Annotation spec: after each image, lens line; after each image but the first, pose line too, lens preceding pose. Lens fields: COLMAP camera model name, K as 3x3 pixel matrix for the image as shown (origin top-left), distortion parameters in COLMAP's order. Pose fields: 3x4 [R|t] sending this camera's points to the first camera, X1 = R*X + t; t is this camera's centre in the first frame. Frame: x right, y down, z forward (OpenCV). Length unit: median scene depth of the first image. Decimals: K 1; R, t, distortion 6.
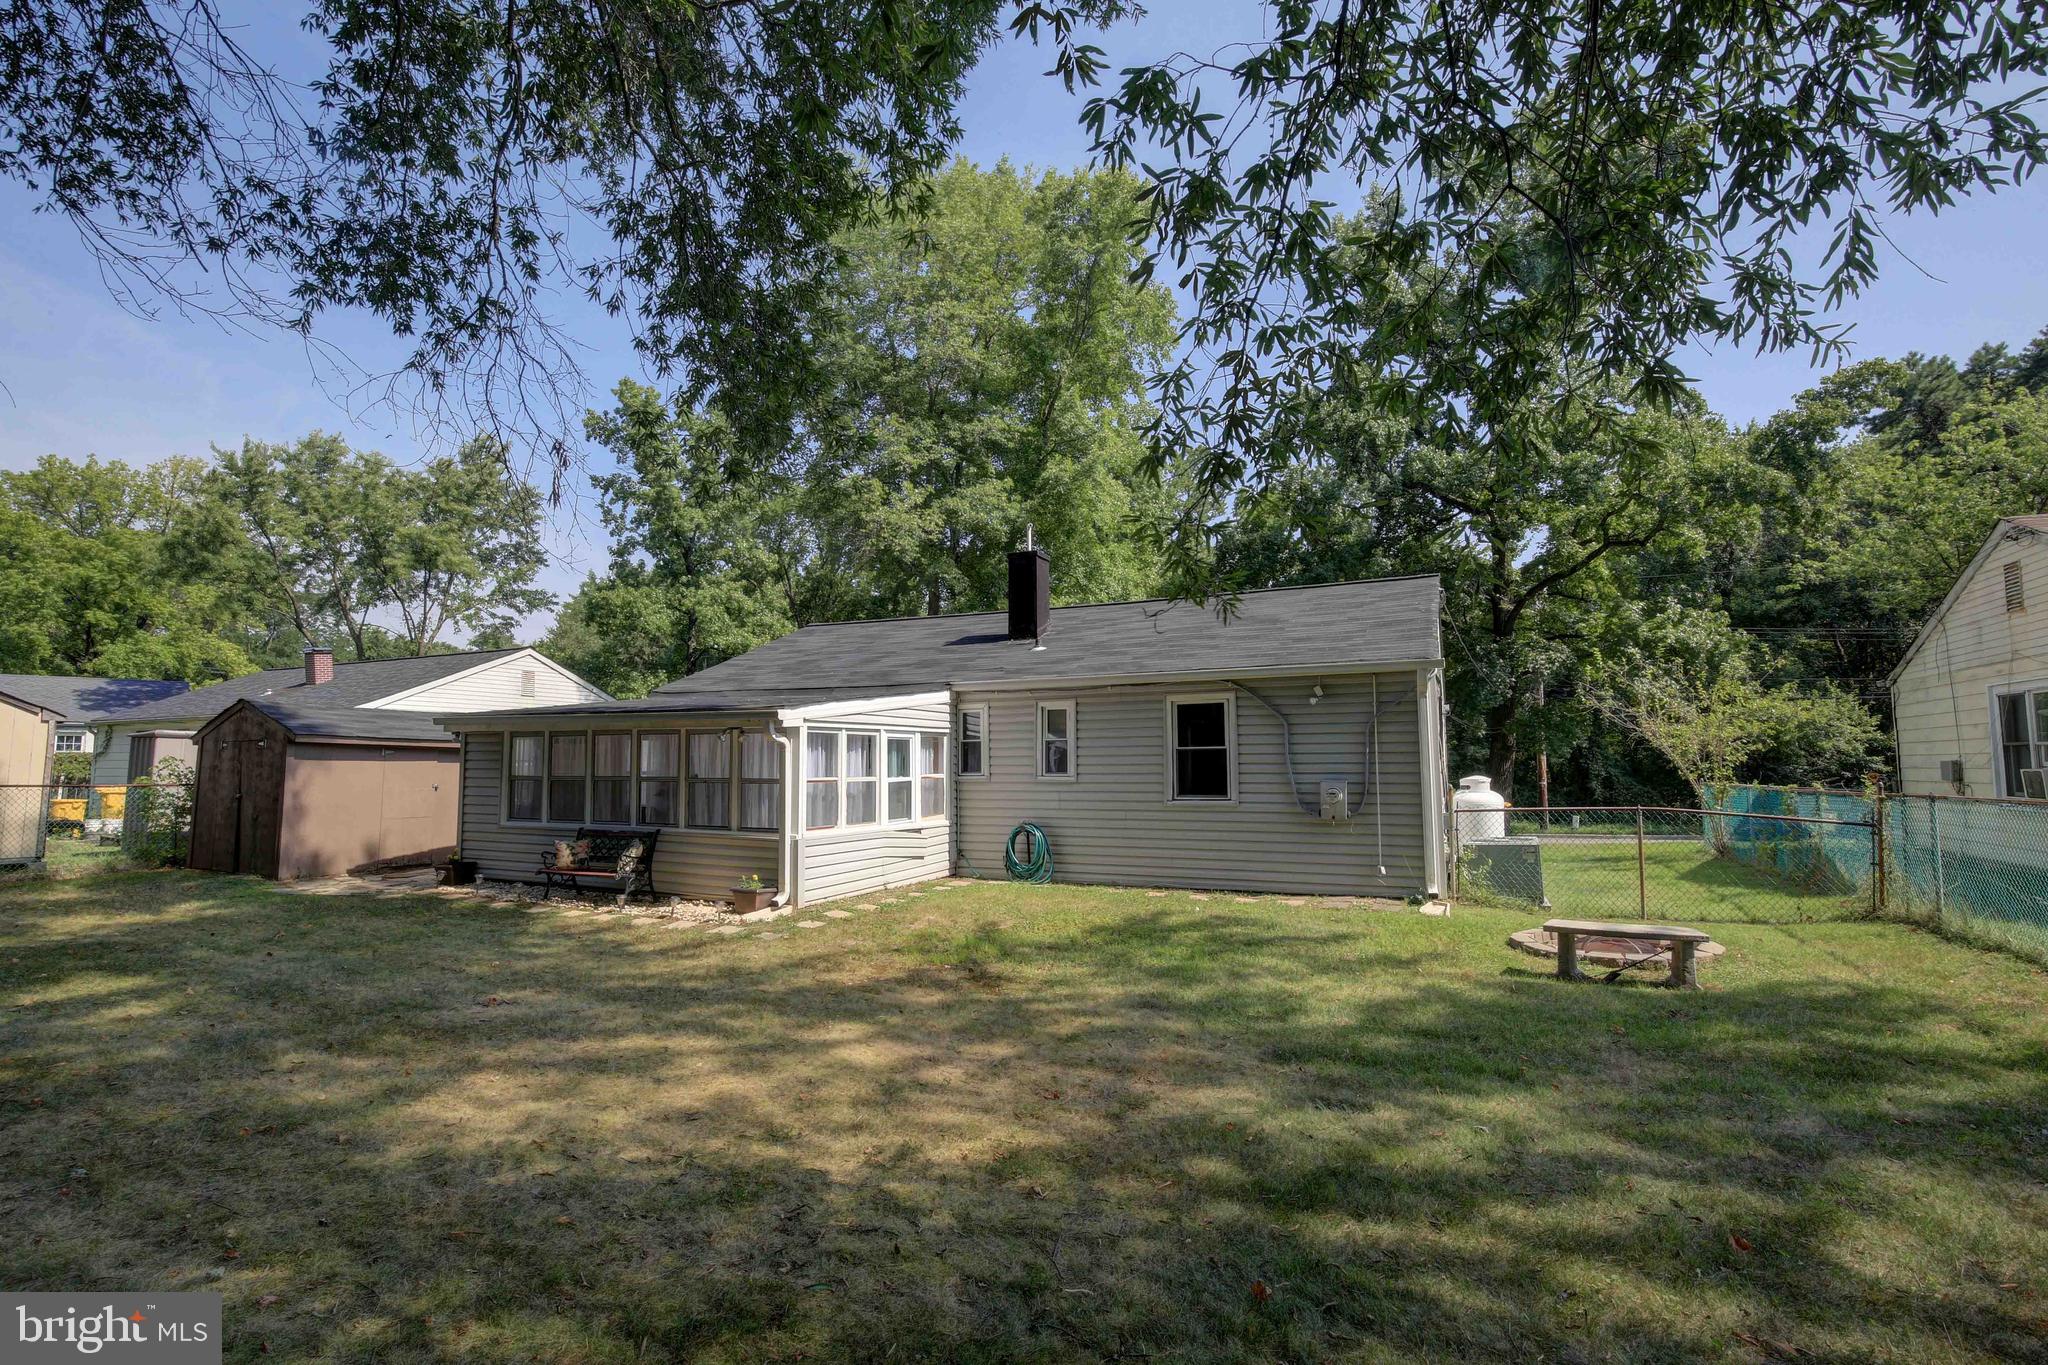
lens RADIAL K [[922.6, 0, 1002.4], [0, 922.6, 682.9], [0, 0, 1]] dist [-0.016693, 0.000287]
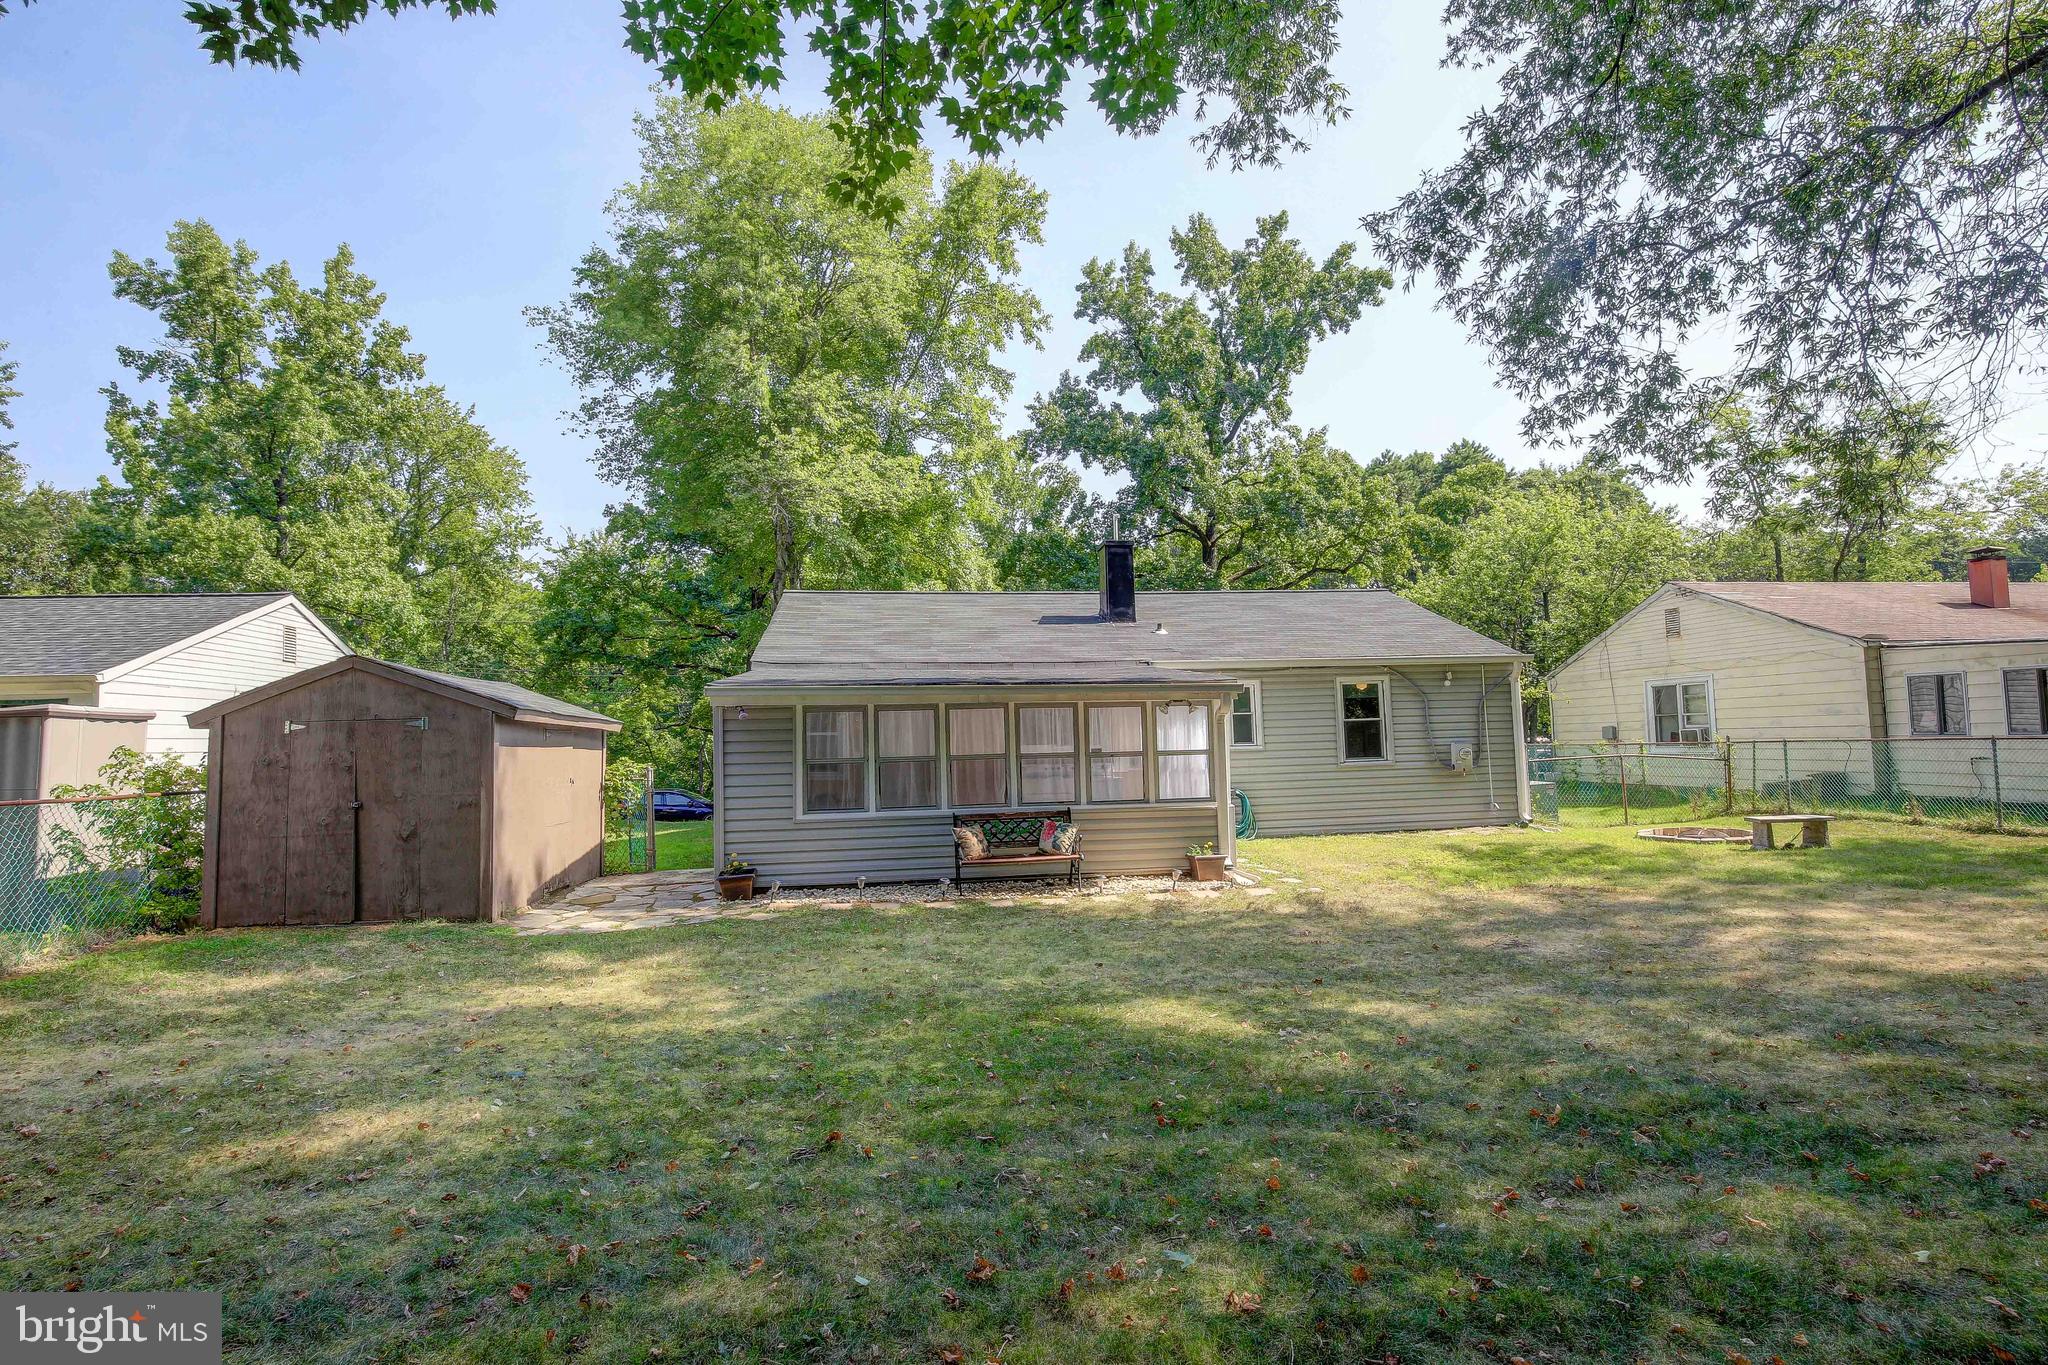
lens RADIAL K [[922.6, 0, 1002.4], [0, 922.6, 682.9], [0, 0, 1]] dist [-0.016693, 0.000287]
pose [[0.848695, 0.015959, 0.528642, -0.821743], [-0.024799, 0.999646, 0.009636, 0.020127], [-0.528301, -0.021288, 0.848790, 0.198205]]
